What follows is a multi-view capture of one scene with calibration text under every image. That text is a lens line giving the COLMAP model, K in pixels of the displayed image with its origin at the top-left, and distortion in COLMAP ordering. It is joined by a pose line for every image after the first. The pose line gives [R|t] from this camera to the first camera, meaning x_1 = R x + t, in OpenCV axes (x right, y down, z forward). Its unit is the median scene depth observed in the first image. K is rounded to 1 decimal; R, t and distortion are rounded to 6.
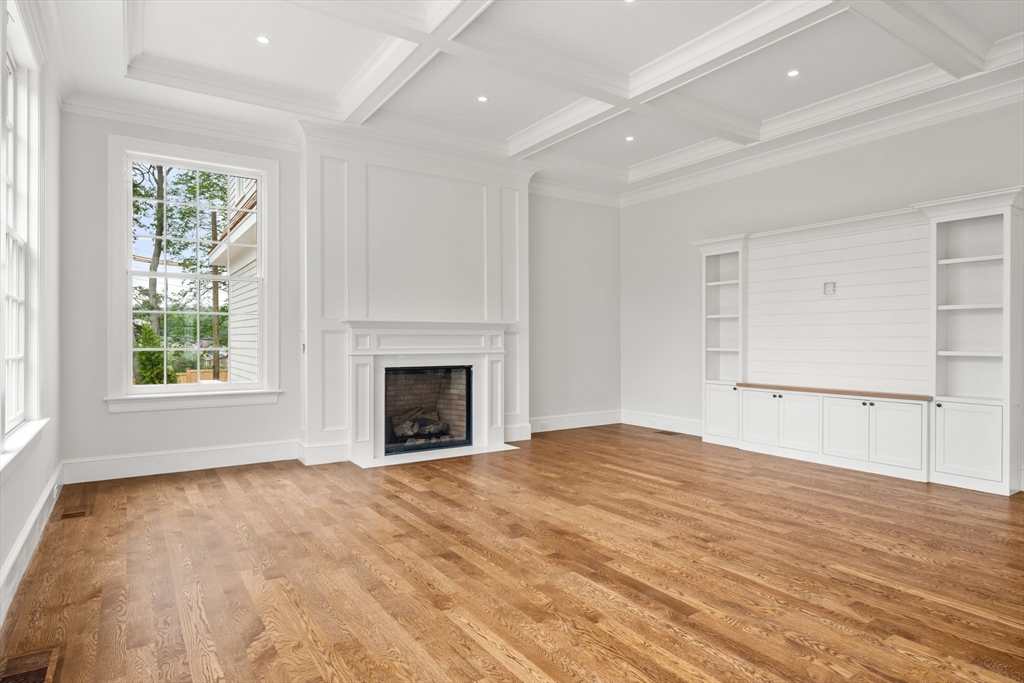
lens RADIAL K [[588.9, 0, 502.1], [0, 588.9, 336.5], [0, 0, 1]] dist [-0.002866, 0.002088]
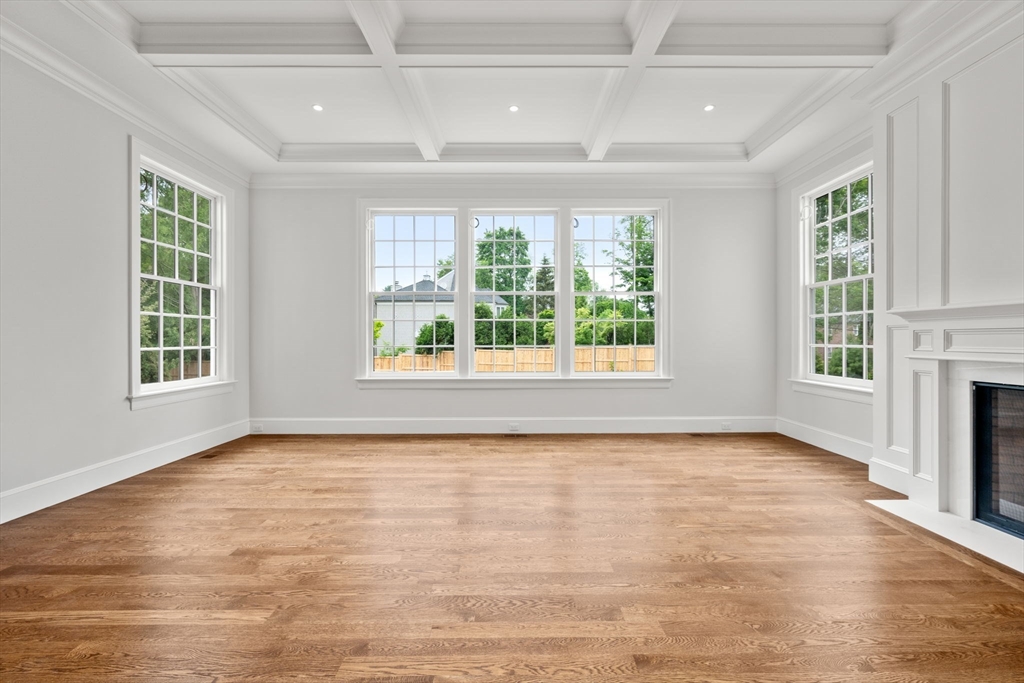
lens RADIAL K [[419.2, 0, 515.6], [0, 419.2, 350.9], [0, 0, 1]] dist [-0.001313, -0.000383]
pose [[-0.531983, 0.022918, -0.846445, 0.461504], [0.006638, 0.999716, 0.022896, 0.006185], [0.846729, 0.006562, -0.531984, 0.854638]]
